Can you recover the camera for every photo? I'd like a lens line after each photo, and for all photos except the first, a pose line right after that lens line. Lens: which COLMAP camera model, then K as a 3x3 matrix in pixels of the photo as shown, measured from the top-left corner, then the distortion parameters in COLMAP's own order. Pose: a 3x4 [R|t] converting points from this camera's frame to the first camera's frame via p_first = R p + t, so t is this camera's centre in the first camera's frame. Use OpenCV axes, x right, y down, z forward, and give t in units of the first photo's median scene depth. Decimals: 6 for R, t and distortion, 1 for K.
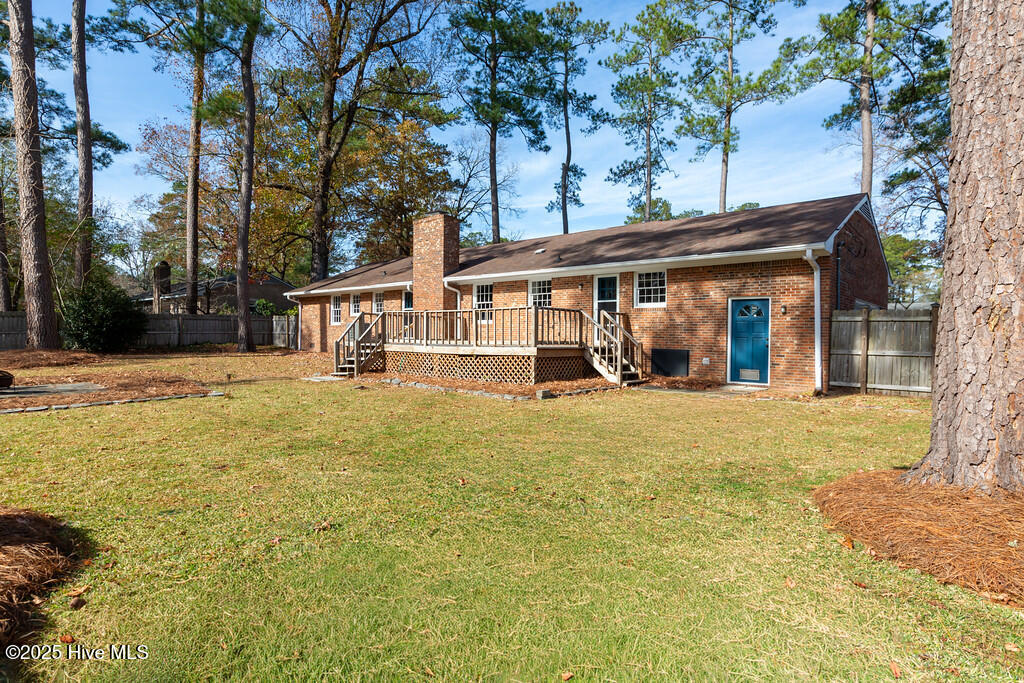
lens RADIAL K [[549.0, 0, 512.0], [0, 549.0, 341.5], [0, 0, 1]] dist [-0.000531, -0.000072]
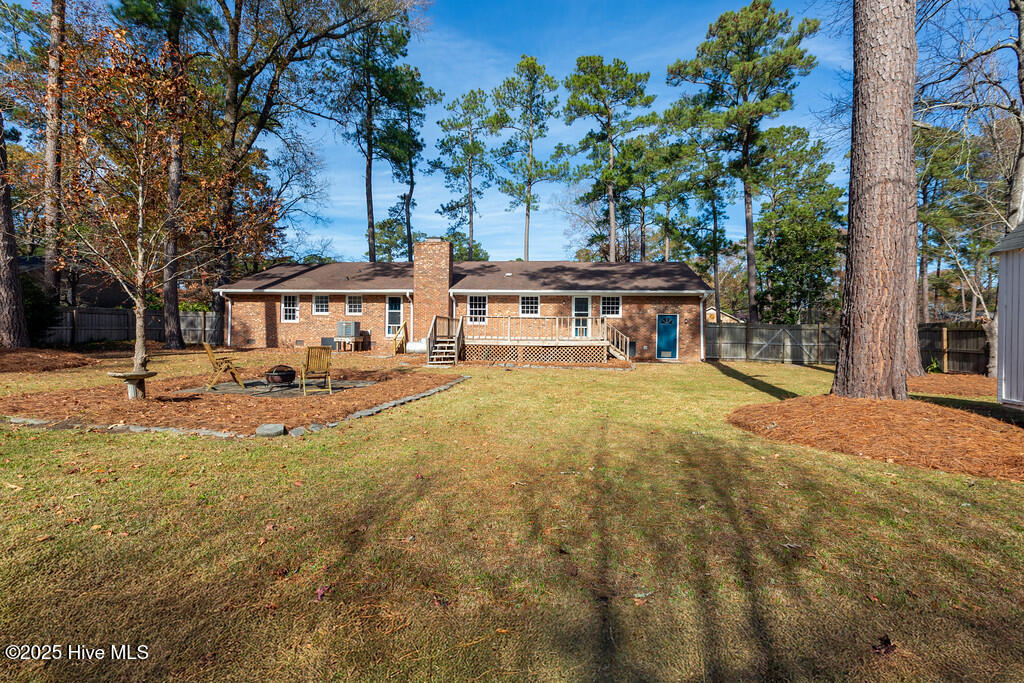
lens RADIAL K [[469.6, 0, 510.6], [0, 469.6, 336.2], [0, 0, 1]] dist [0.004257, 0.000344]
pose [[0.806325, -0.004211, 0.591458, -0.678513], [0.002876, 0.999991, 0.003198, -0.005943], [-0.591466, -0.000877, 0.806329, -0.004321]]
